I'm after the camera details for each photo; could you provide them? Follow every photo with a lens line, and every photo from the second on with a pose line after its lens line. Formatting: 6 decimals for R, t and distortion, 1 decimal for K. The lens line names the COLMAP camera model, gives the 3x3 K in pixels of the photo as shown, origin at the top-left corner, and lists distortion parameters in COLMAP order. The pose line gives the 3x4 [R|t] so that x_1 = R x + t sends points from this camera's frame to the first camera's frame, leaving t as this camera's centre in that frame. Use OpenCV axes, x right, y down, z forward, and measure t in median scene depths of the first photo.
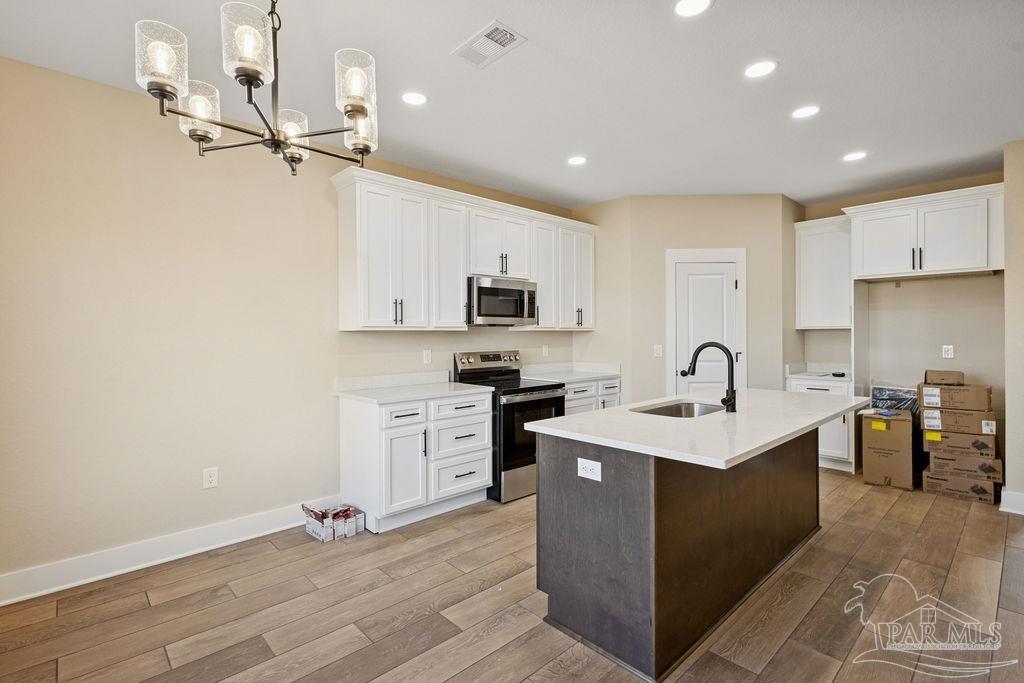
lens RADIAL K [[475.4, 0, 506.2], [0, 475.4, 338.9], [0, 0, 1]] dist [0.002918, -0.000413]
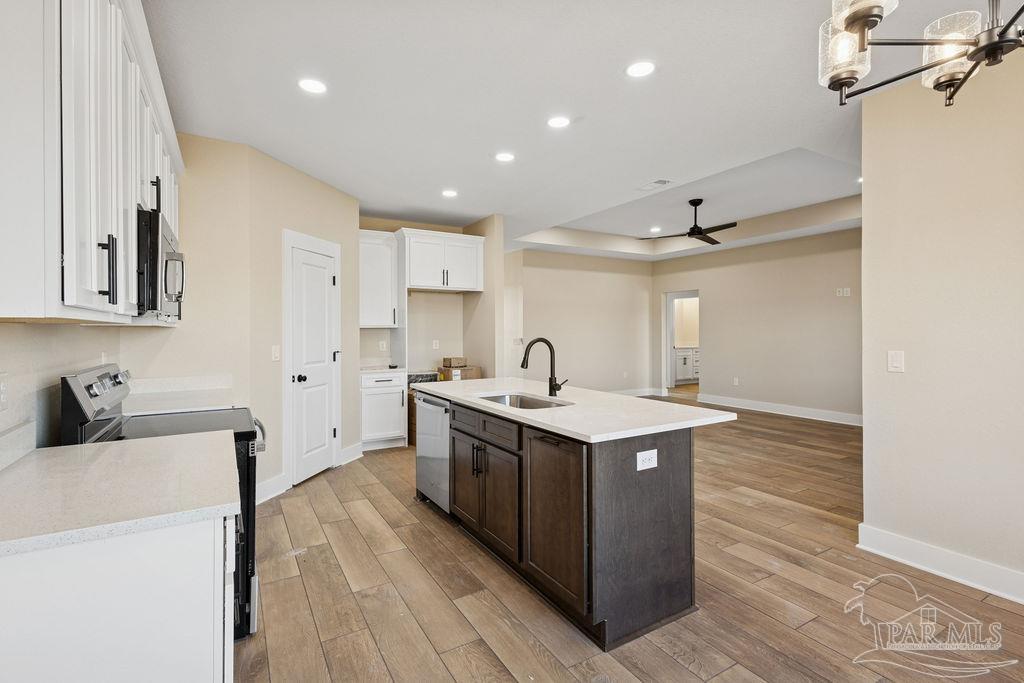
lens RADIAL K [[475.4, 0, 508.9], [0, 475.4, 333.0], [0, 0, 1]] dist [0.002918, -0.000413]
pose [[0.210794, -0.000909, 0.977530, -0.505563], [0.014072, 0.999899, -0.002105, -0.002232], [-0.977429, 0.014200, 0.210786, 0.600574]]
